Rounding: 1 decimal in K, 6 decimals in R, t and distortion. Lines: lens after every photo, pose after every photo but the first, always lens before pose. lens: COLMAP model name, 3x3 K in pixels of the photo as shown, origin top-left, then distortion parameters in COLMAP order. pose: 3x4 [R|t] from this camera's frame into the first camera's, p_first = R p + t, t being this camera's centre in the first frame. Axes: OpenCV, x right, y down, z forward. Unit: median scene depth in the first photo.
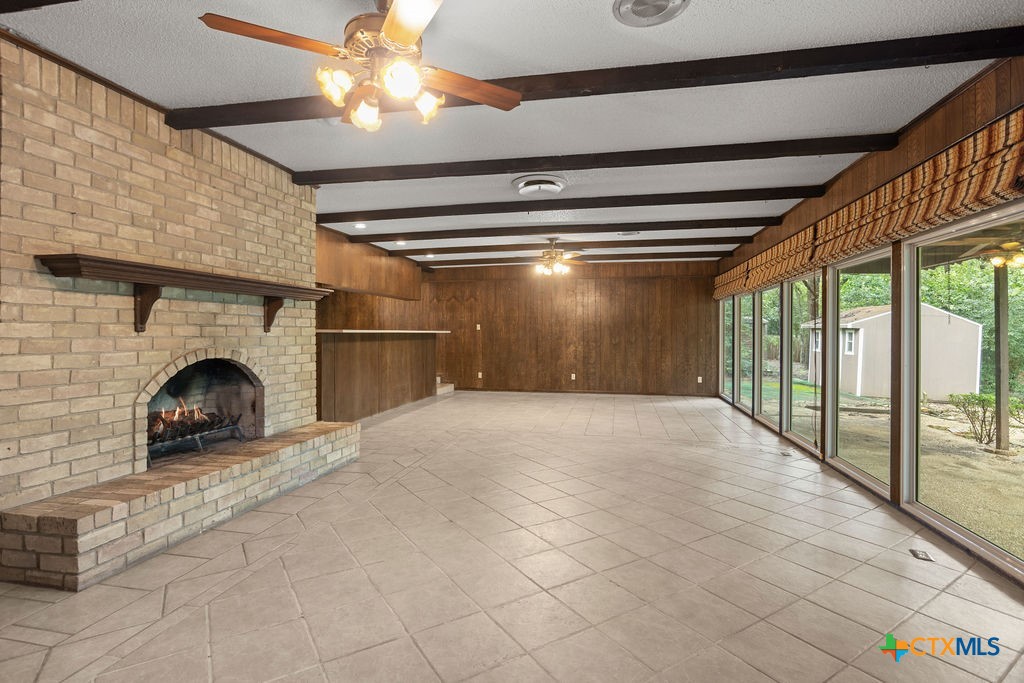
lens RADIAL K [[493.3, 0, 516.9], [0, 493.3, 333.2], [0, 0, 1]] dist [-0.035758, 0.013695]
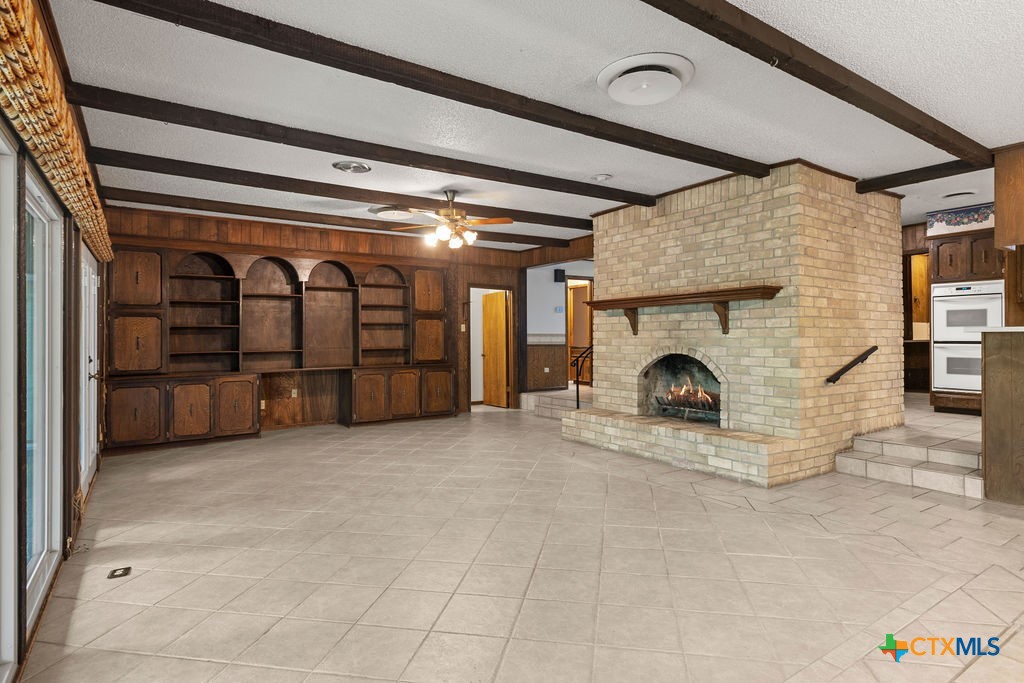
lens RADIAL K [[550.0, 0, 520.8], [0, 550.0, 342.0], [0, 0, 1]] dist [-0.021419, 0.000620]
pose [[-0.694126, 0.002917, -0.719848, 0.904895], [0.000758, 0.999994, 0.003322, 0.014815], [0.719853, 0.001760, -0.694124, 1.979235]]
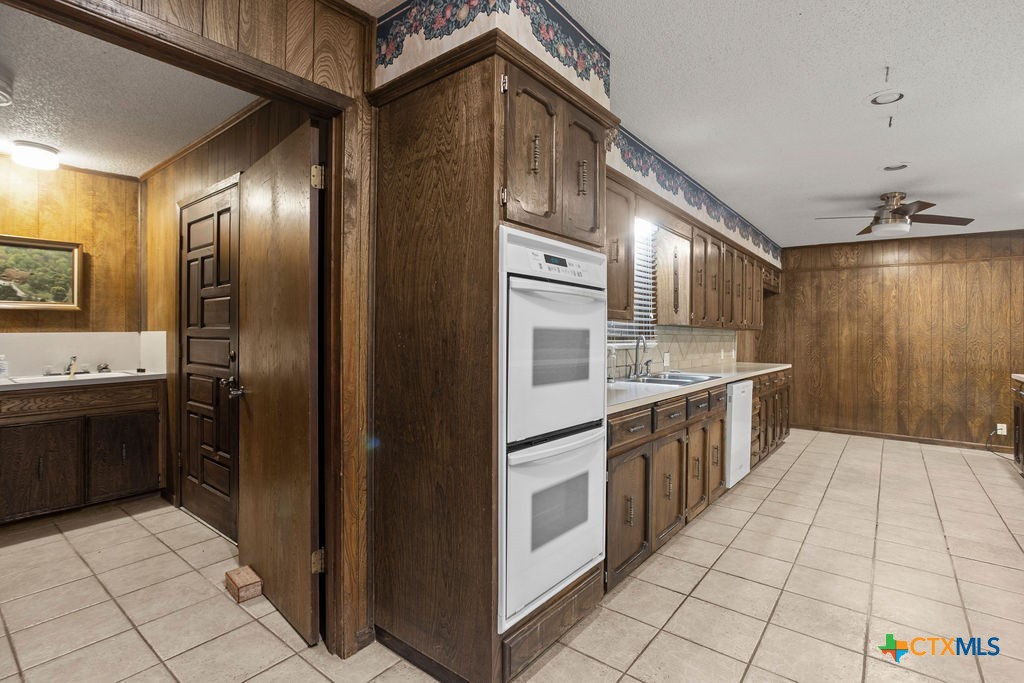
lens RADIAL K [[493.3, 0, 509.9], [0, 493.3, 329.7], [0, 0, 1]] dist [-0.035758, 0.013695]
pose [[0.897729, 0.005060, -0.440519, -1.484108], [-0.008751, 0.999942, -0.006349, -0.091362], [0.440461, 0.009555, 0.897721, 1.225194]]
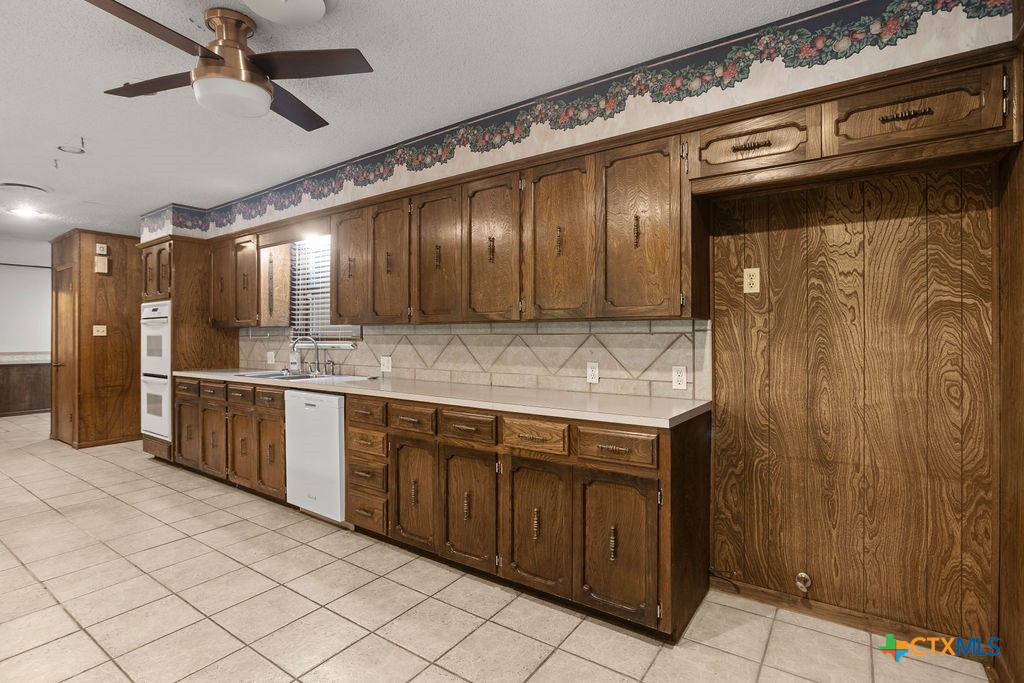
lens RADIAL K [[493.3, 0, 512.0], [0, 493.3, 335.1], [0, 0, 1]] dist [-0.035758, 0.013695]
pose [[-0.384962, -0.015058, -0.922810, -0.734573], [-0.001141, 0.999874, -0.015839, -0.076136], [0.922932, -0.005045, -0.384931, 3.335949]]
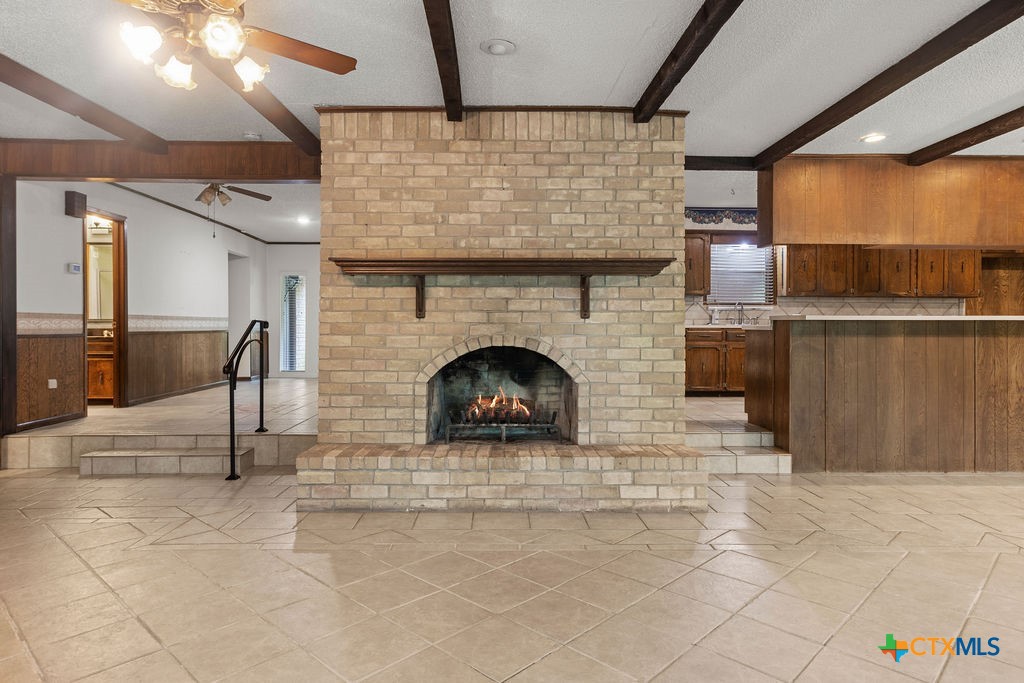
lens RADIAL K [[618.5, 0, 506.3], [0, 618.5, 329.6], [0, 0, 1]] dist [-0.010539, 0.013843]
pose [[0.218457, 0.003085, -0.975842, 0.618999], [-0.002219, 0.999994, 0.002665, 0.018316], [0.975844, 0.001583, 0.218463, 0.834436]]
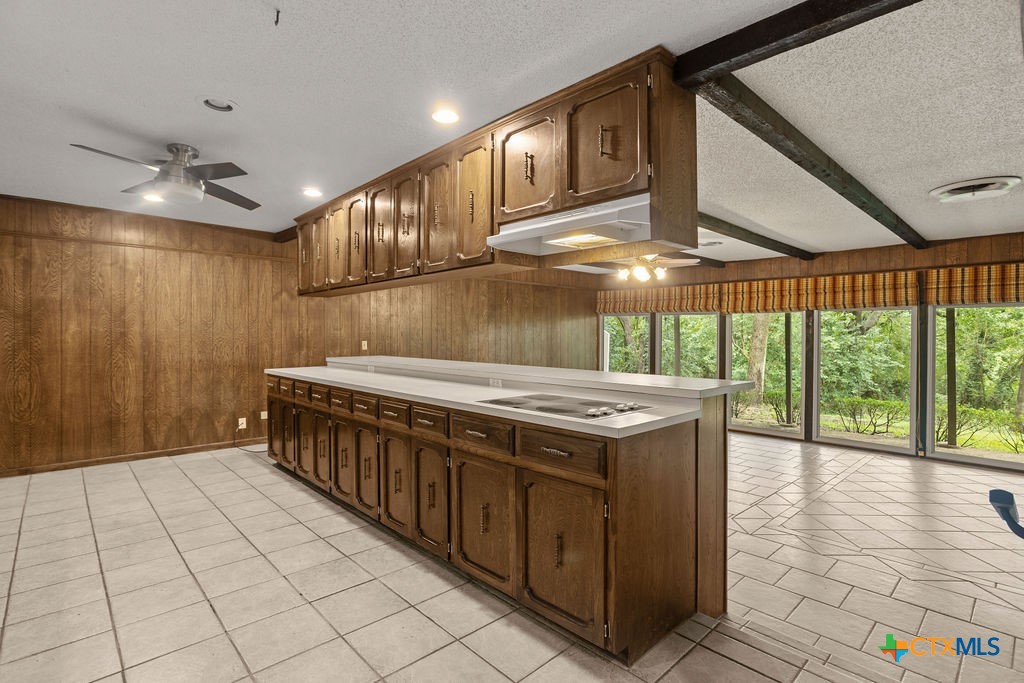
lens RADIAL K [[493.3, 0, 512.0], [0, 493.3, 331.4], [0, 0, 1]] dist [-0.035758, 0.013695]
pose [[0.564011, 0.001162, 0.825766, -1.573633], [-0.000626, 0.999999, -0.000980, -0.095395], [-0.825767, 0.000036, 0.564012, 1.709631]]
